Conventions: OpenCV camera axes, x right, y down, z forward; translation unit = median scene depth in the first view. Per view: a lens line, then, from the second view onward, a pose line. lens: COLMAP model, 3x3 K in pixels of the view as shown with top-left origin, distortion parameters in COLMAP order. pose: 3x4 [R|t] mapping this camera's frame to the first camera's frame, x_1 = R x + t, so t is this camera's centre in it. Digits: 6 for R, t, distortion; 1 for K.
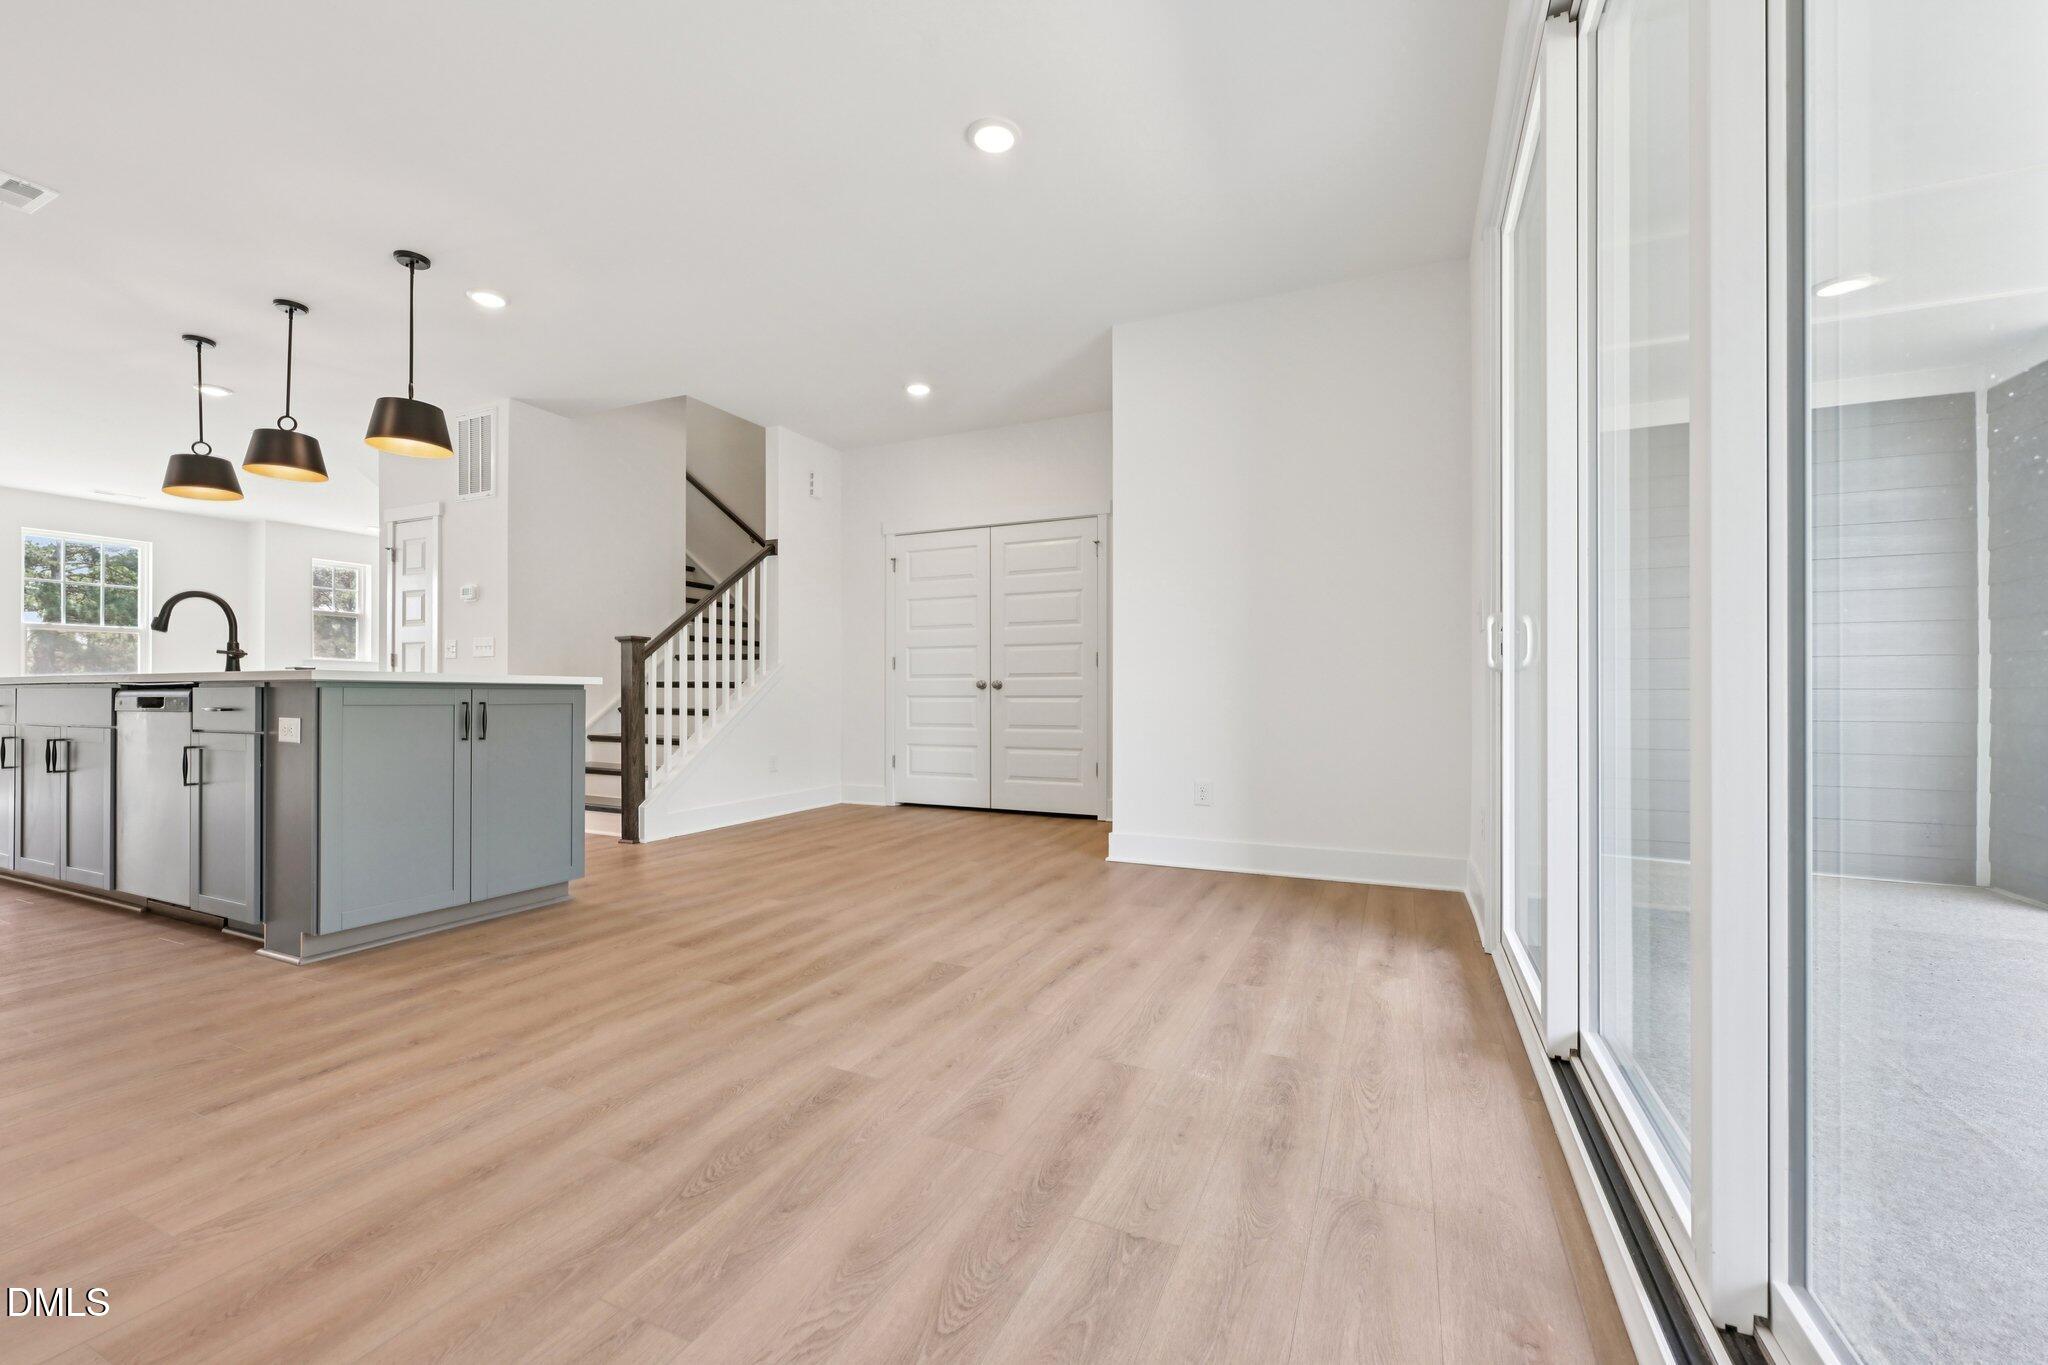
lens RADIAL K [[822.9, 0, 1025.8], [0, 822.9, 692.3], [0, 0, 1]] dist [-0.001279, -0.000282]
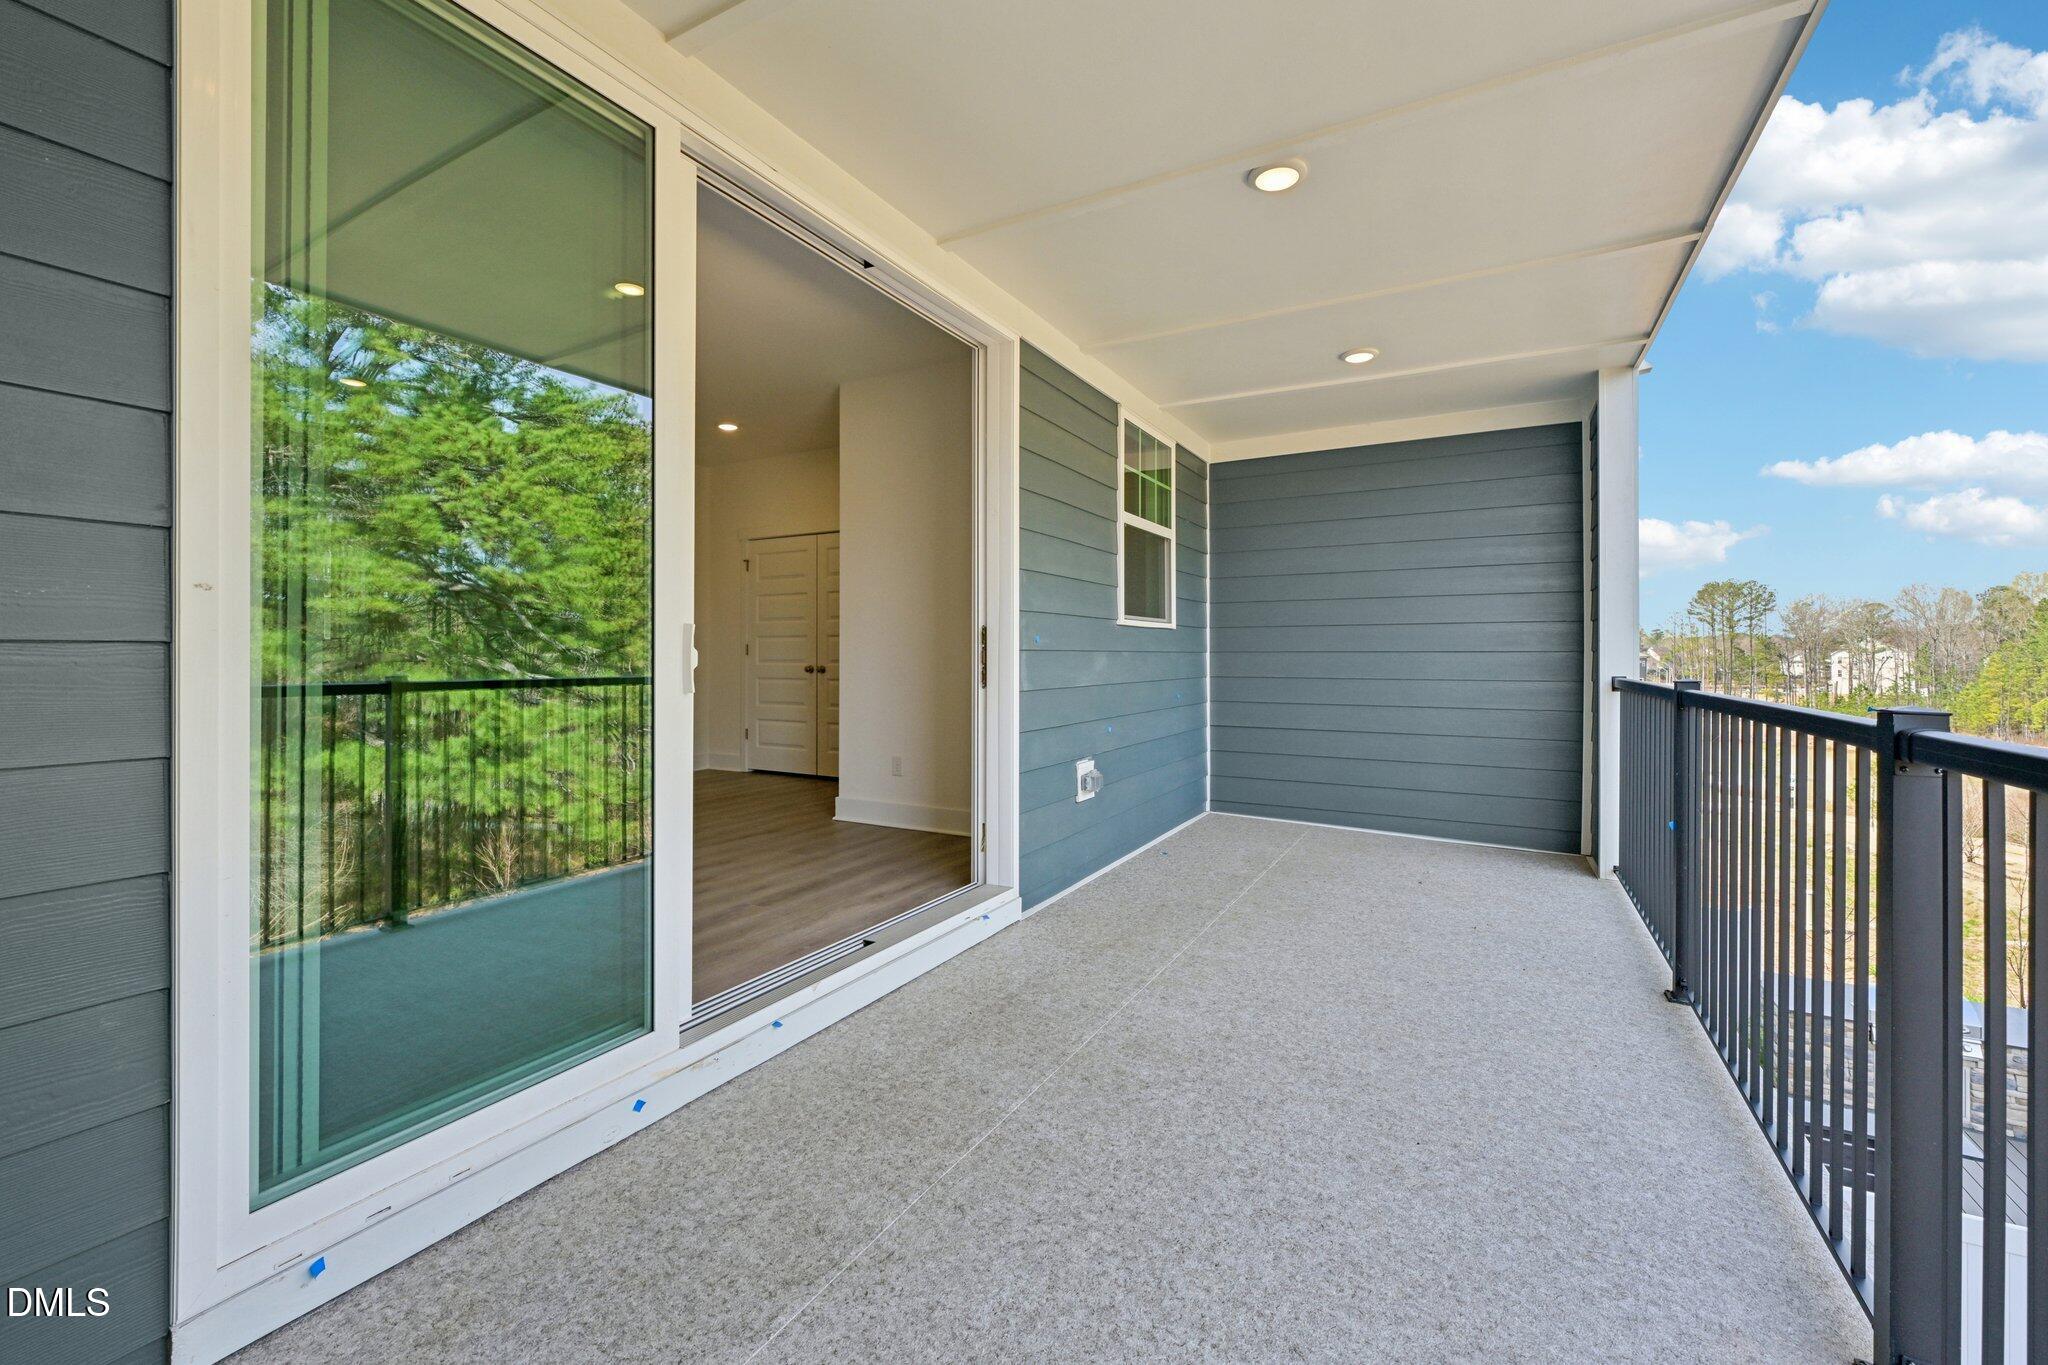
lens RADIAL K [[815.7, 0, 1023.6], [0, 815.7, 687.6], [0, 0, 1]] dist [-0.002677, -0.000159]
pose [[0.995889, 0.004582, -0.090470, 0.427550], [-0.000952, 0.999194, 0.040137, -0.035207], [0.090580, -0.039885, 0.995090, -0.168786]]
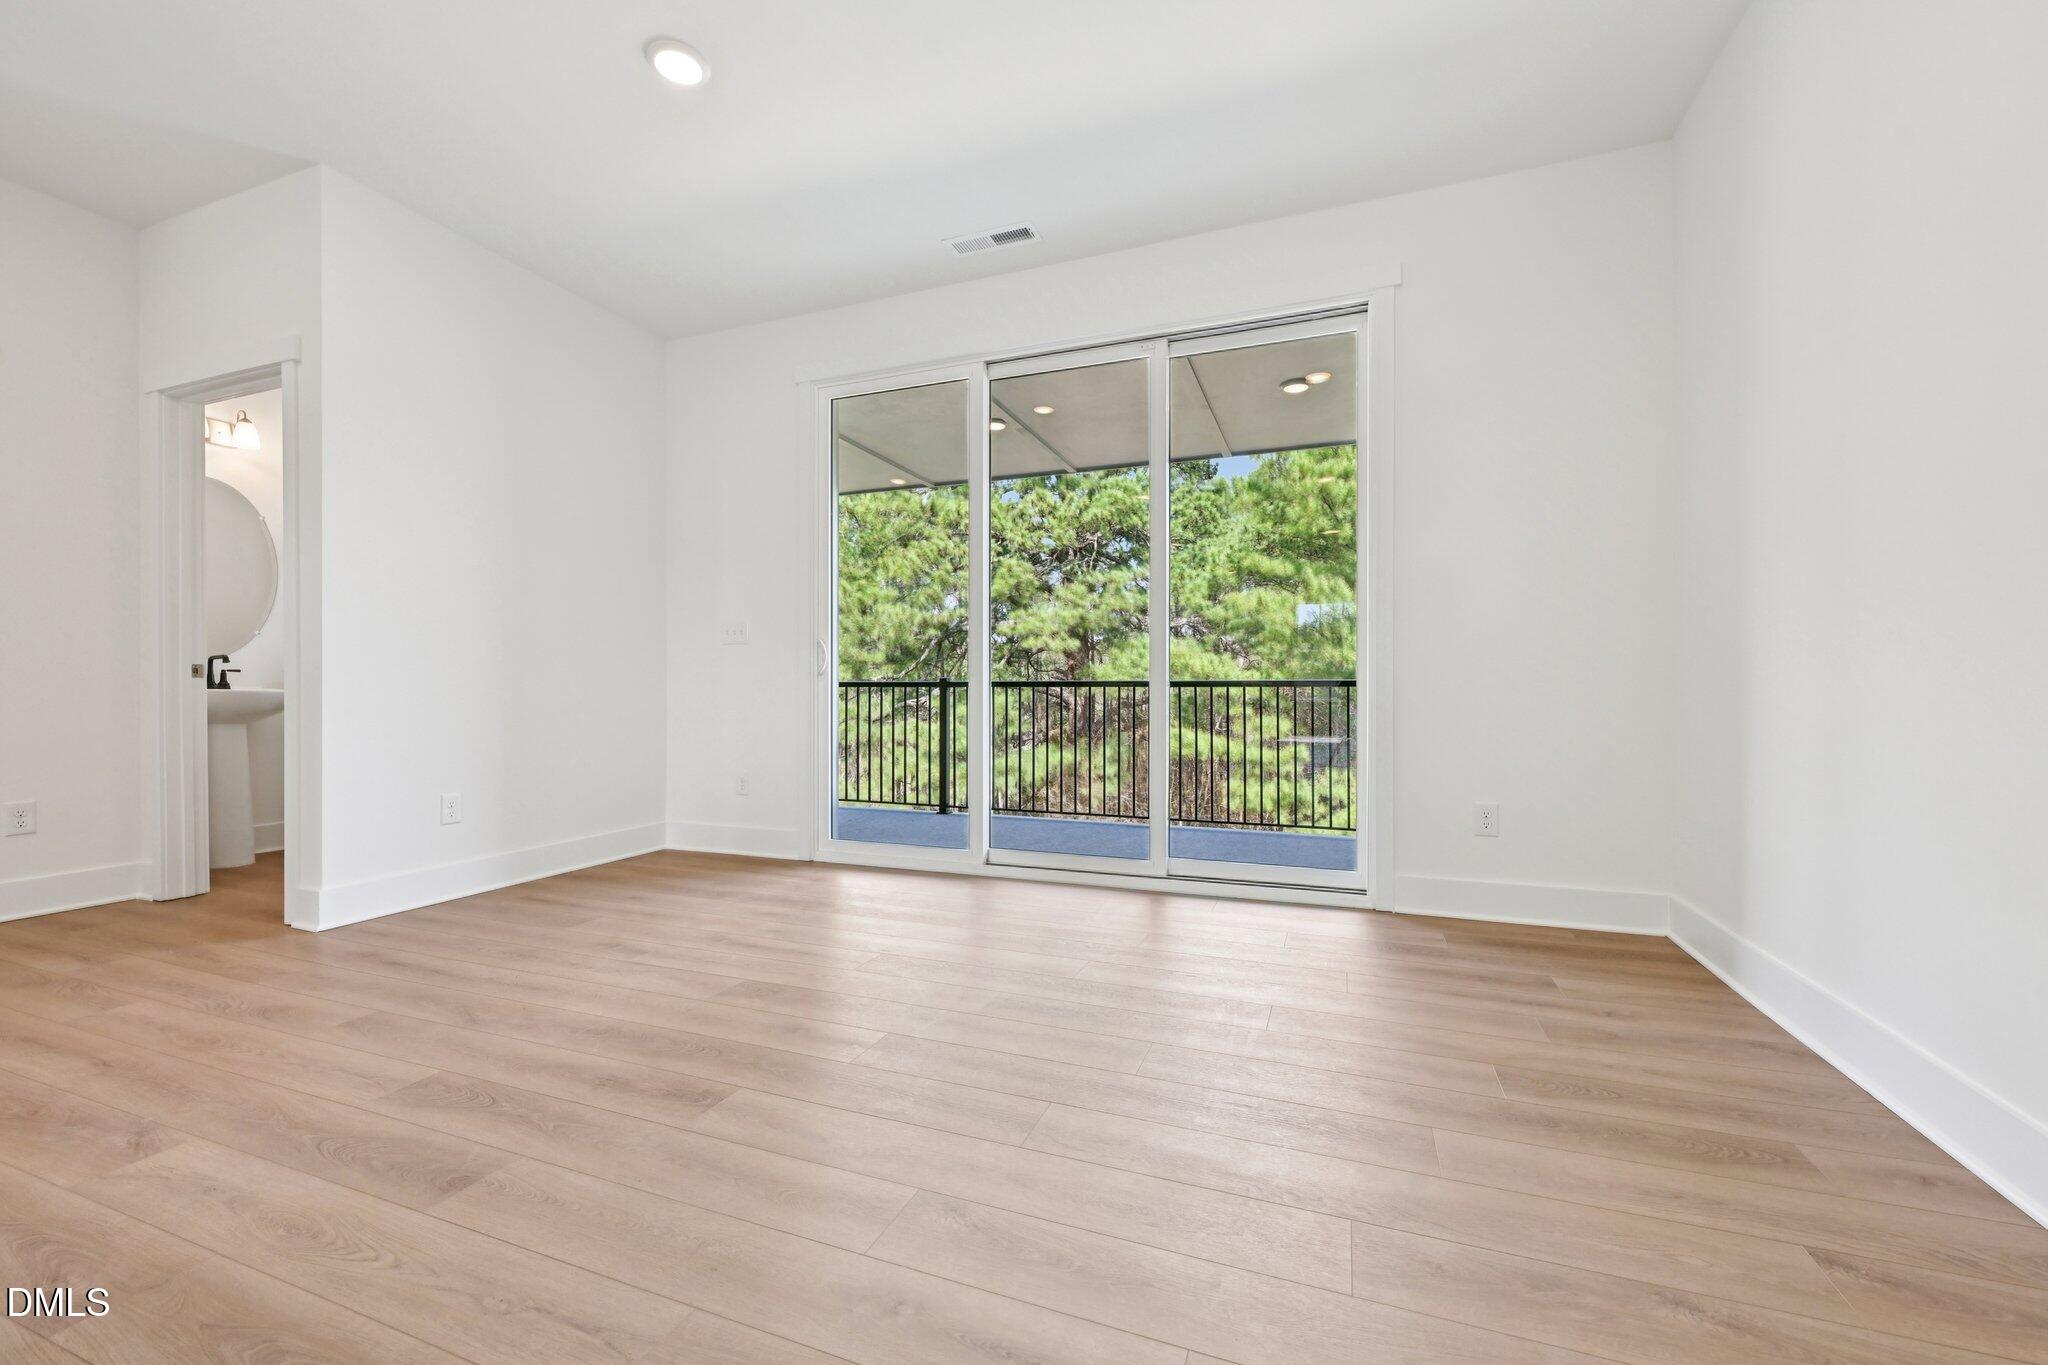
lens RADIAL K [[815.7, 0, 1023.6], [0, 815.7, 687.6], [0, 0, 1]] dist [-0.002677, -0.000159]
pose [[-0.061112, 0.001223, 0.998130, -0.532076], [-0.001231, 0.999998, -0.001301, -0.000116], [-0.998130, -0.001309, -0.061110, 0.385491]]
